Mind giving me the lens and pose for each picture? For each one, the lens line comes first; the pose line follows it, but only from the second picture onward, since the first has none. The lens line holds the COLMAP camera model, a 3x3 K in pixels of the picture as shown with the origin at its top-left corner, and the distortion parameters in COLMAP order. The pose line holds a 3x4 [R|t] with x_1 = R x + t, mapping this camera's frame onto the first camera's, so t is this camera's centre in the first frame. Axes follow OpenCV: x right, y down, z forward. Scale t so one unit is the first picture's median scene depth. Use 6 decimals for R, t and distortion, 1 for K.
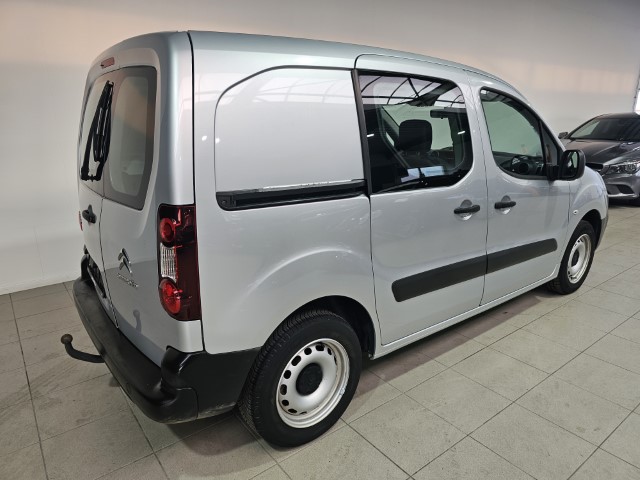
lens RADIAL K [[423.3, 0, 323.0], [0, 423.3, 237.8], [0, 0, 1]] dist [0.032322, -0.019218]
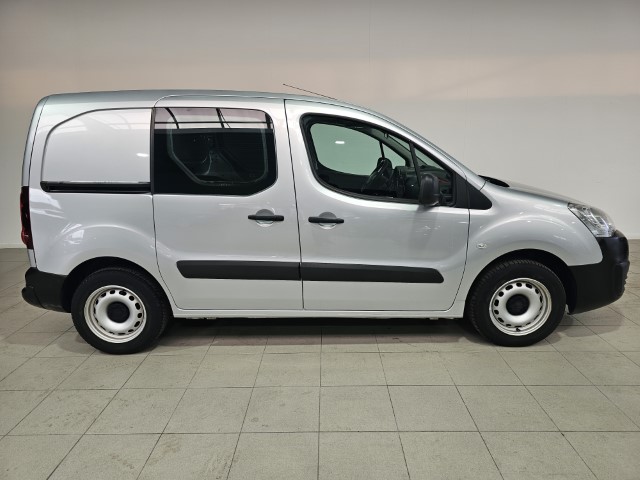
lens RADIAL K [[423.3, 0, 319.5], [0, 423.3, 234.2], [0, 0, 1]] dist [0.032322, -0.019218]
pose [[0.798191, 0.137496, -0.586503, 1.169845], [-0.158277, 0.987264, 0.016043, -0.064896], [0.581239, 0.080024, 0.809788, 0.144412]]
